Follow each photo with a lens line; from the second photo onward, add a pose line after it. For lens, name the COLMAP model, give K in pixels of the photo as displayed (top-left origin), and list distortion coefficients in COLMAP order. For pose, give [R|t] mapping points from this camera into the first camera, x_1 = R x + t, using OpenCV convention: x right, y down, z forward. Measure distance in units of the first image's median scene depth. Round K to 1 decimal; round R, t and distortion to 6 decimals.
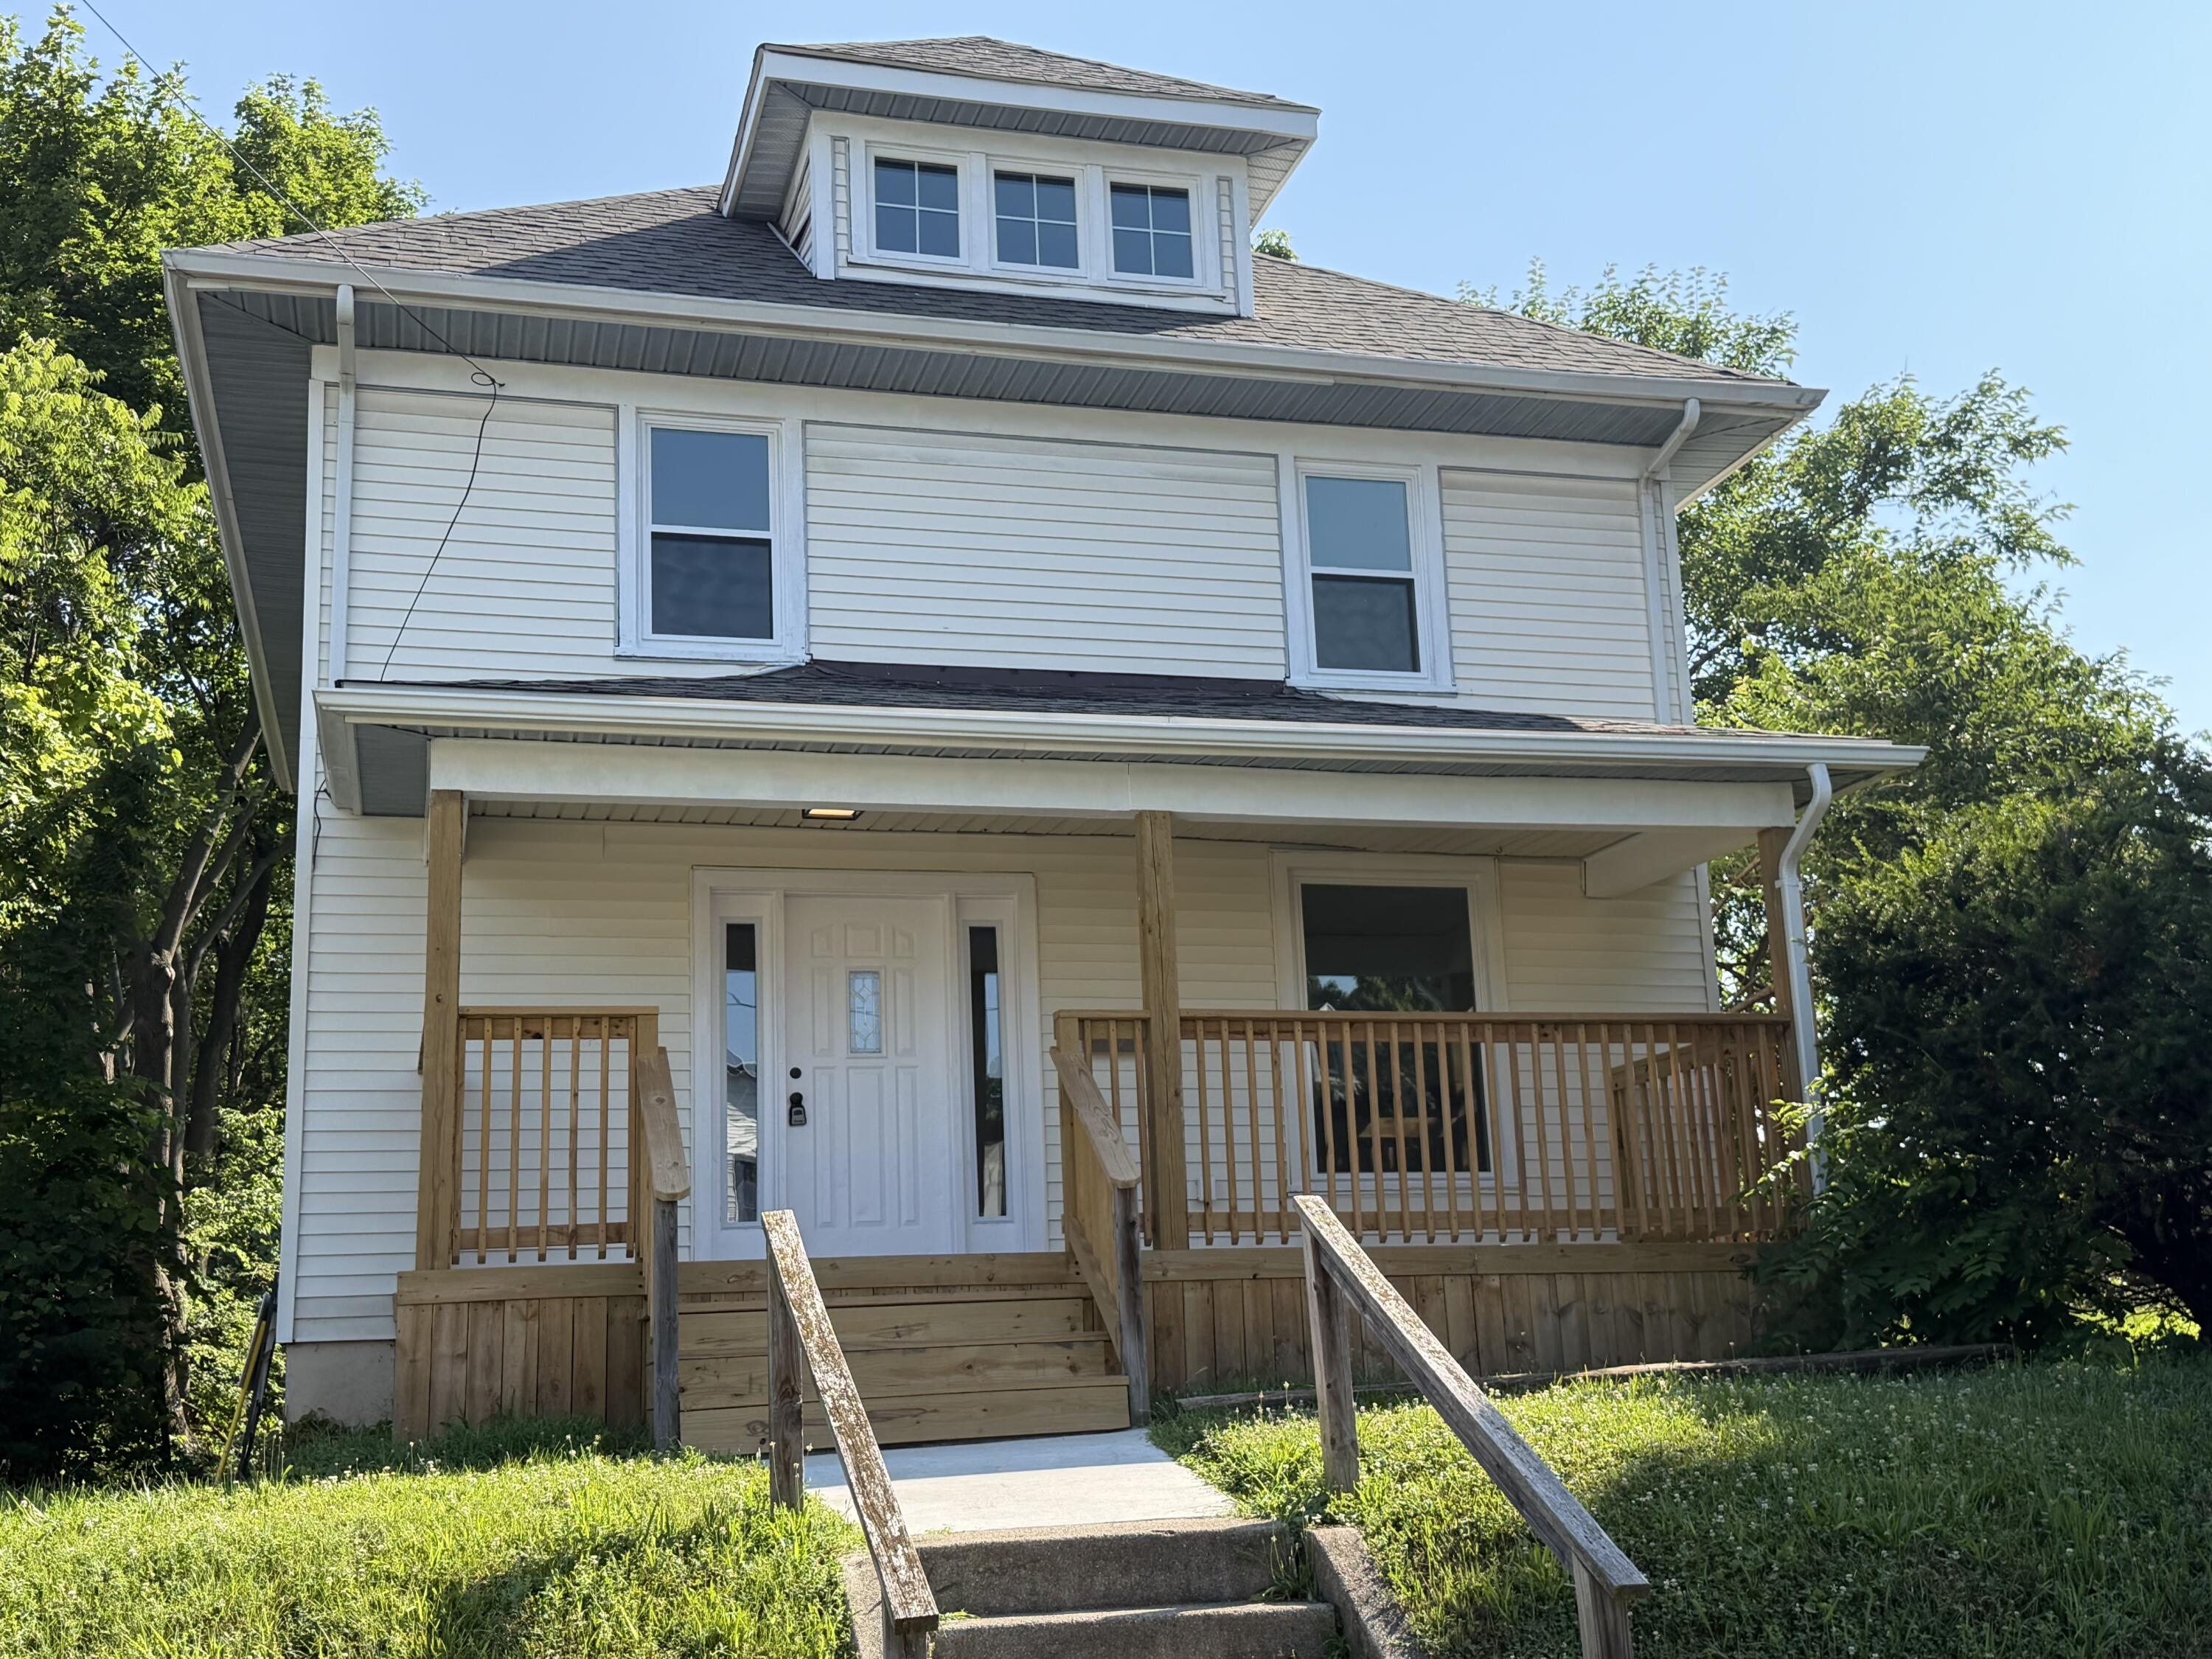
lens RADIAL K [[2504.6, 0, 1099.2], [0, 2504.6, 828.9], [0, 0, 1]] dist [0.046403, 0.000000]
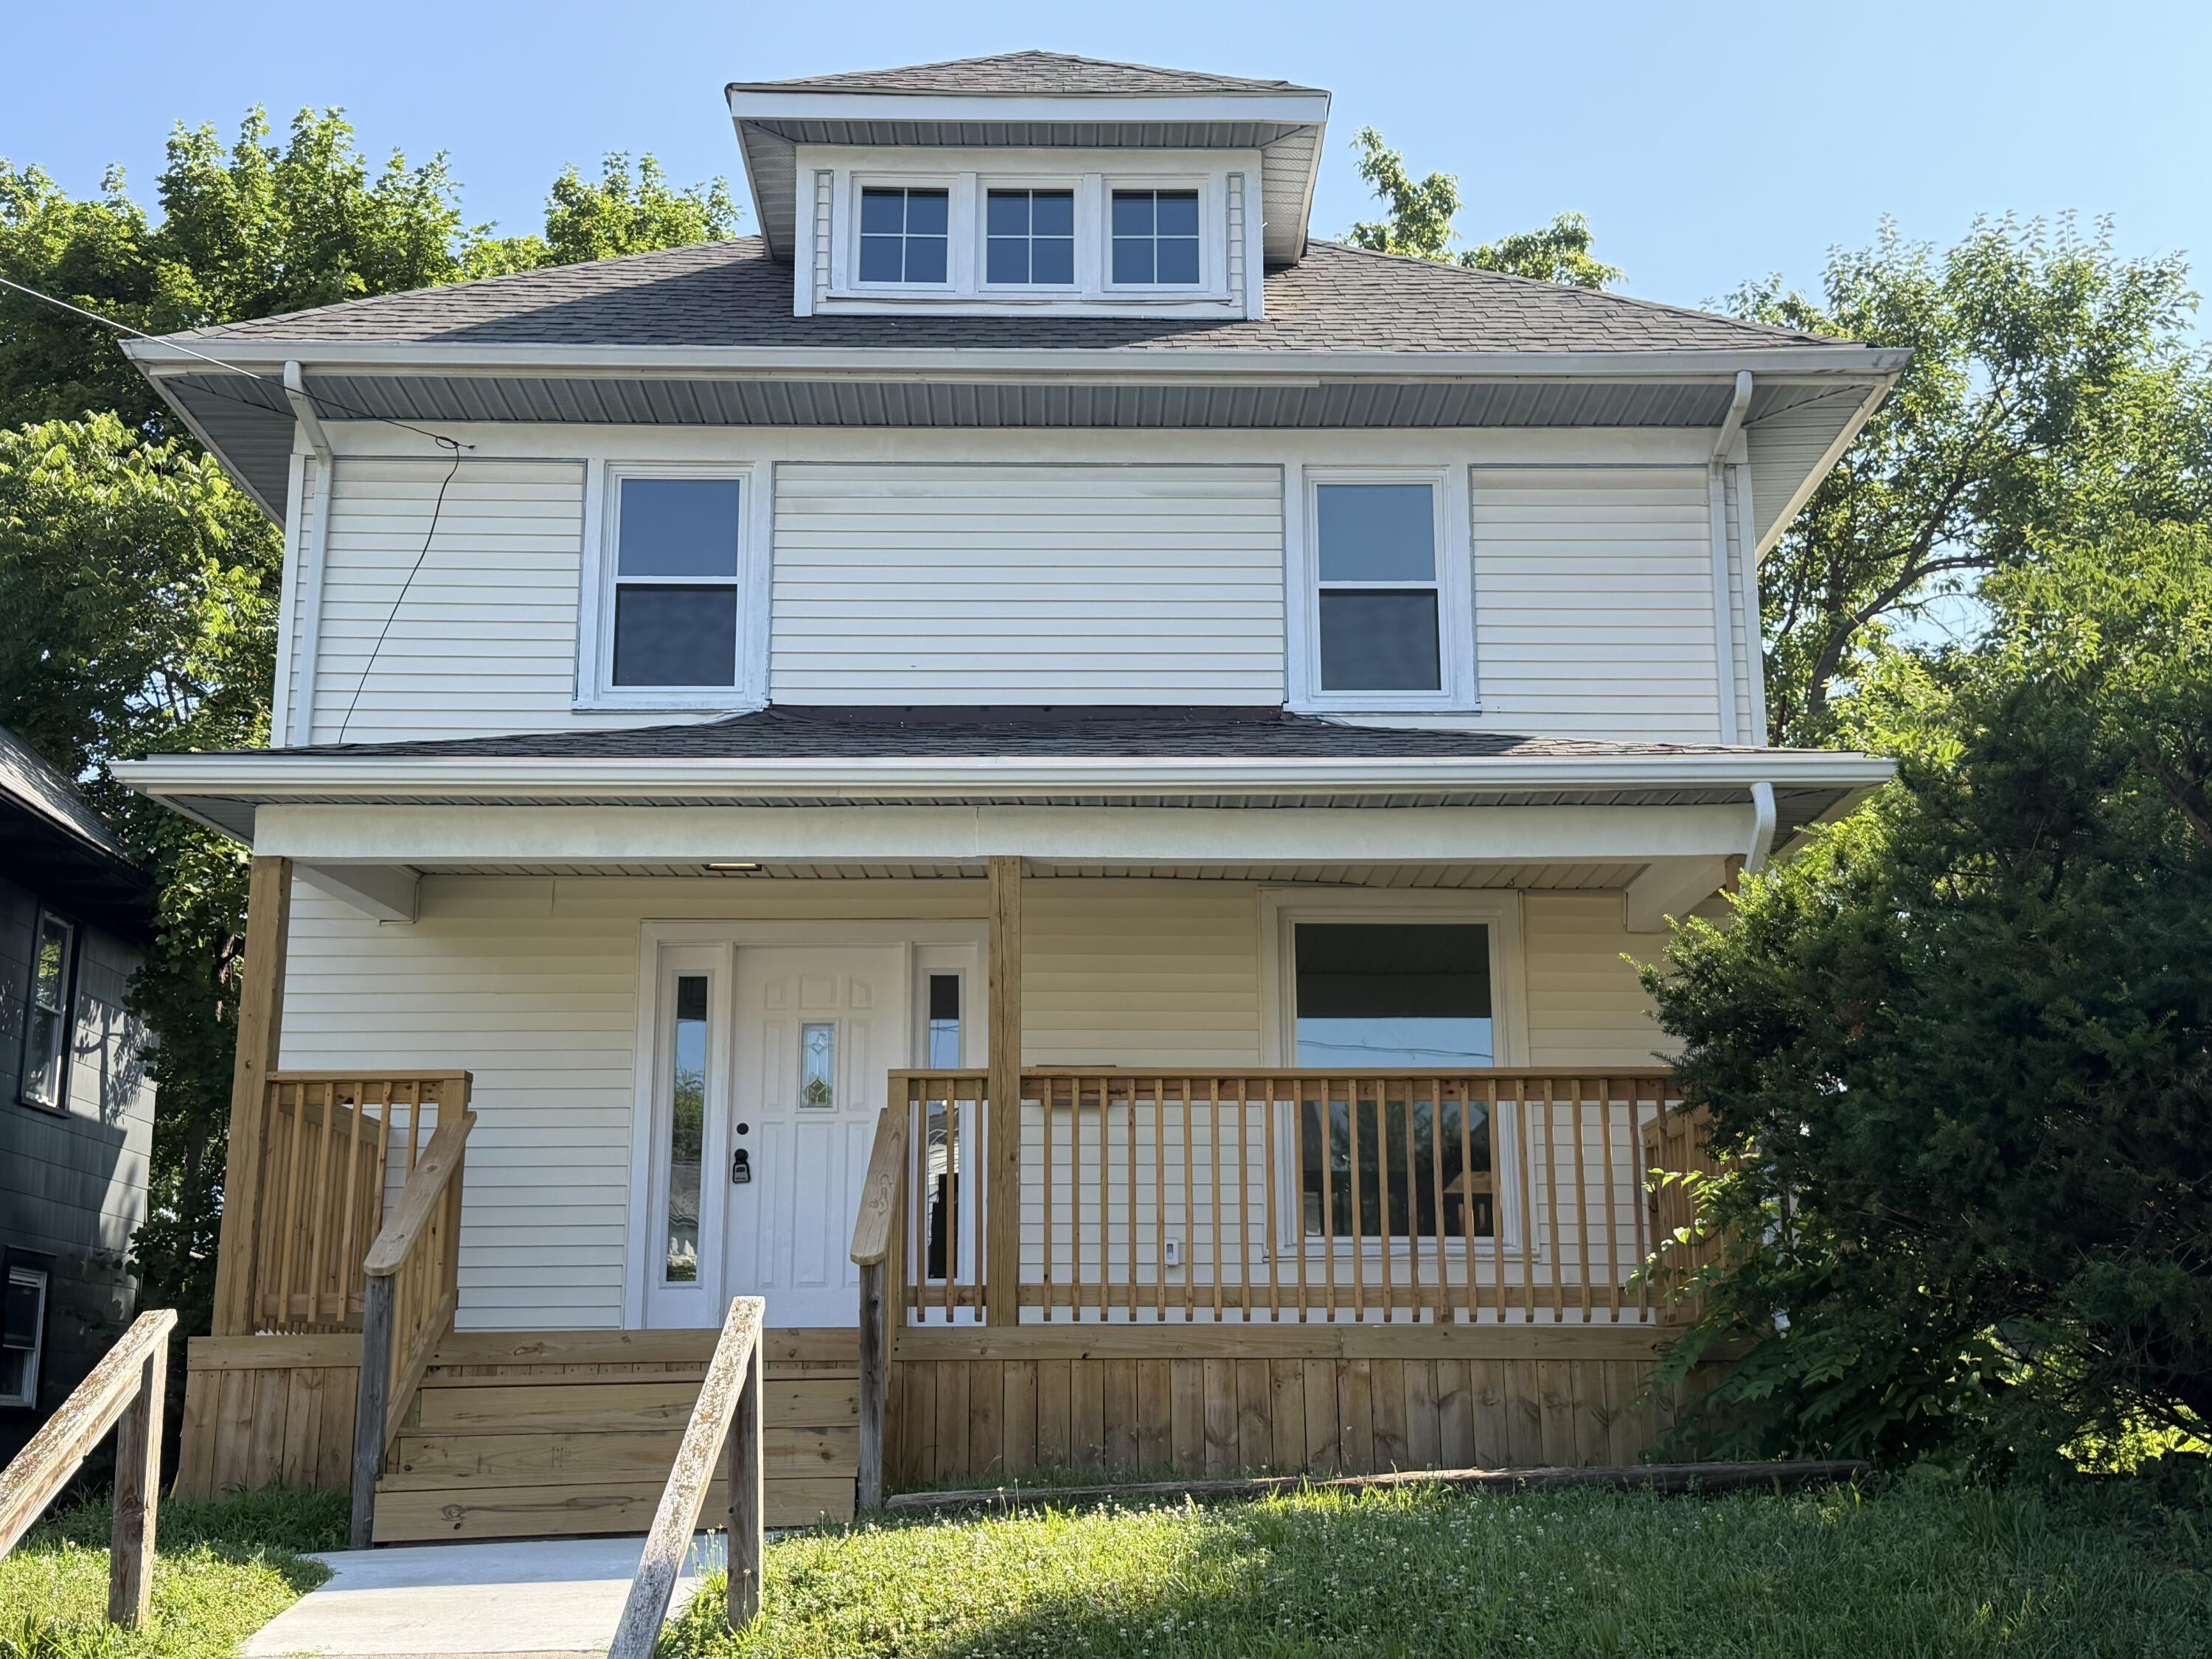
lens RADIAL K [[2504.6, 0, 1107.5], [0, 2504.6, 821.5], [0, 0, 1]] dist [0.046403, 0.000000]
pose [[0.968147, -0.028371, -0.248770, 0.250543], [0.026417, 0.999588, -0.011190, -0.007461], [0.248985, 0.004261, 0.968498, 0.081910]]
